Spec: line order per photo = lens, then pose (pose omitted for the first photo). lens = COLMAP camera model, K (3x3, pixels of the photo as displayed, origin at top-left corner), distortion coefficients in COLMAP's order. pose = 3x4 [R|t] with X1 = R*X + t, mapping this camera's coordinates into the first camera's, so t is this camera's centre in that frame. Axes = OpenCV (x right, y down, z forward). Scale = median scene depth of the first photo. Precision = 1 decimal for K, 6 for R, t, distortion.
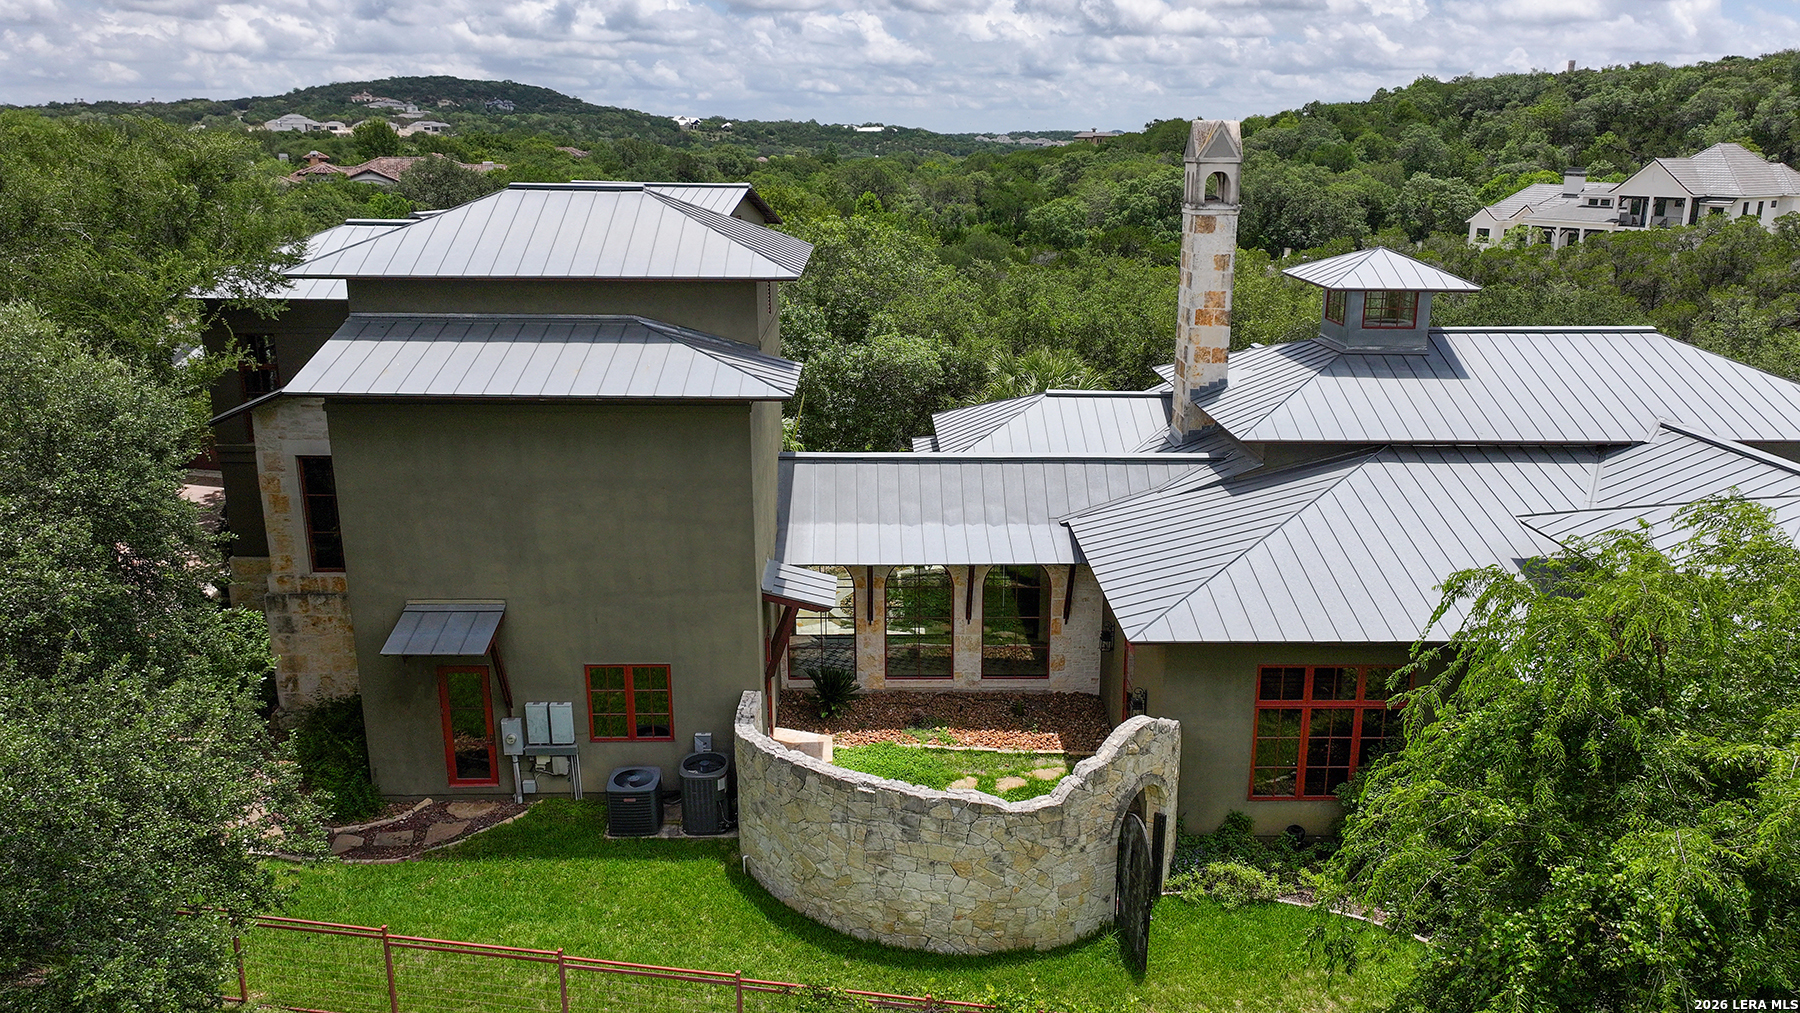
lens RADIAL K [[1317.2, 0, 901.2], [0, 1317.2, 504.9], [0, 0, 1]] dist [-0.001691, 0.000221]
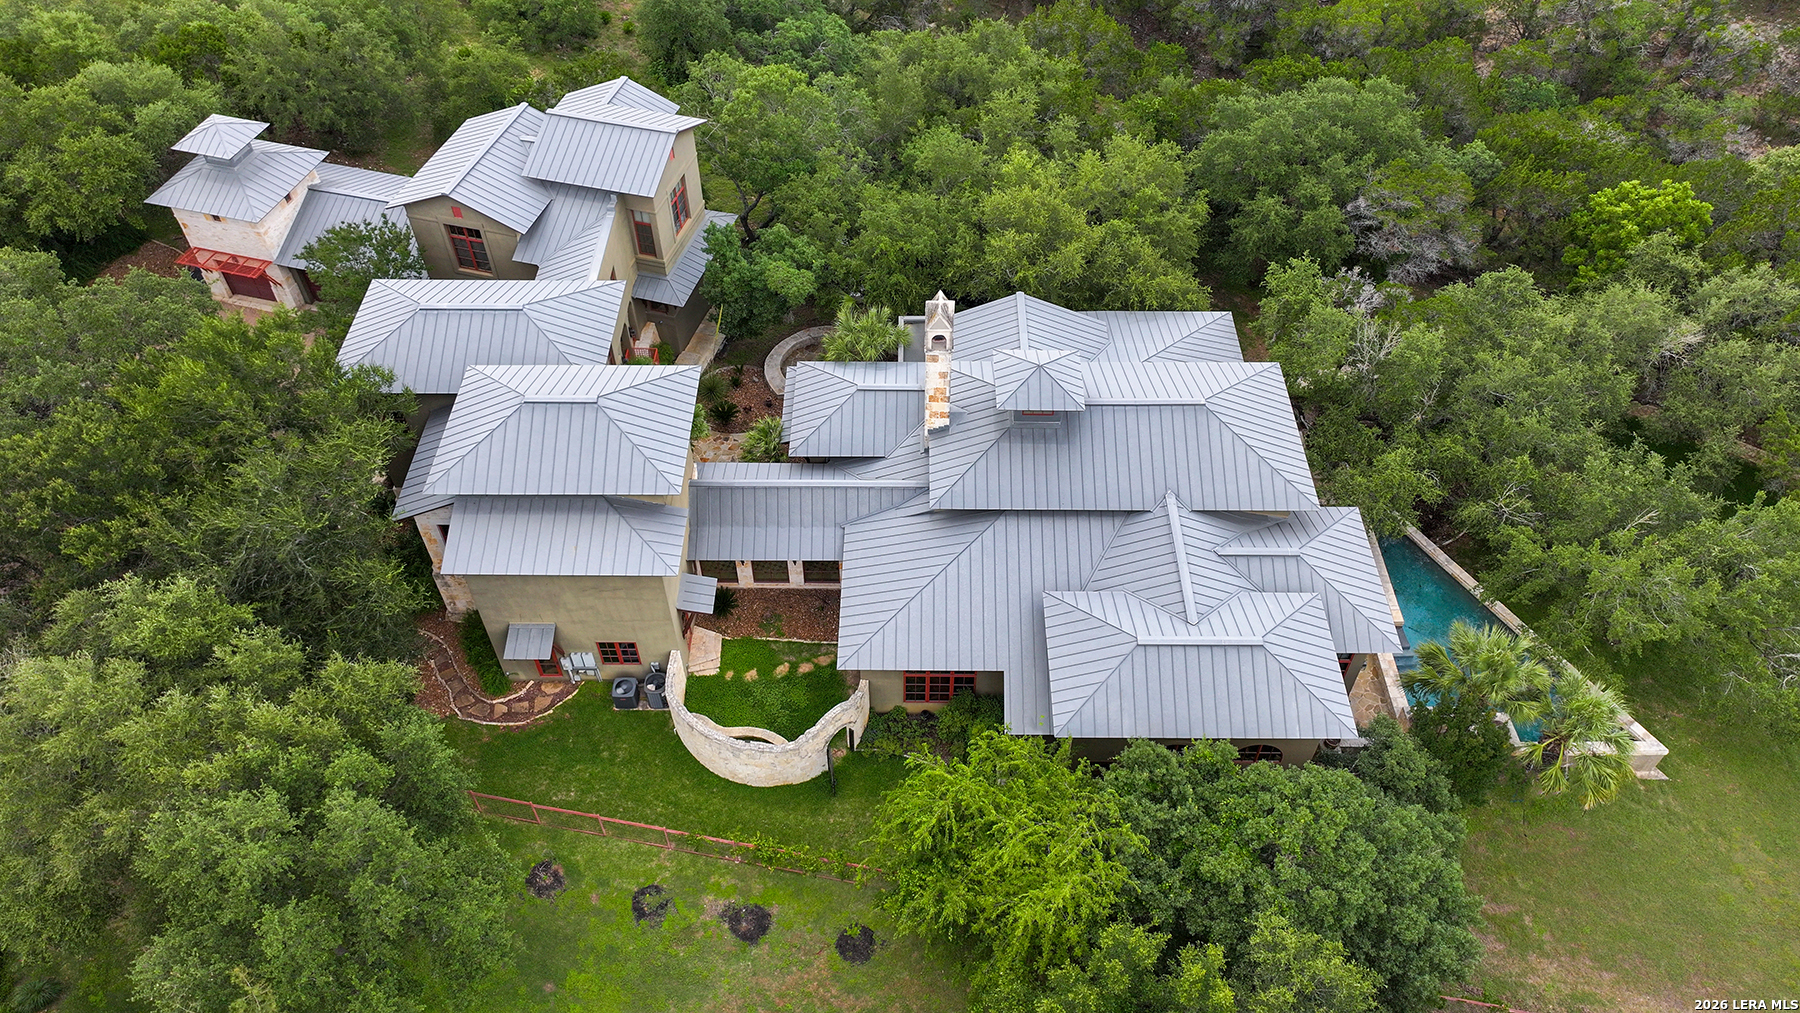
lens RADIAL K [[1317.2, 0, 898.2], [0, 1317.2, 504.8], [0, 0, 1]] dist [-0.001691, 0.000221]
pose [[0.999187, 0.029470, -0.027497, 0.301164], [-0.009418, 0.834040, 0.551623, -1.243832], [0.039190, -0.550916, 0.833640, -0.637724]]
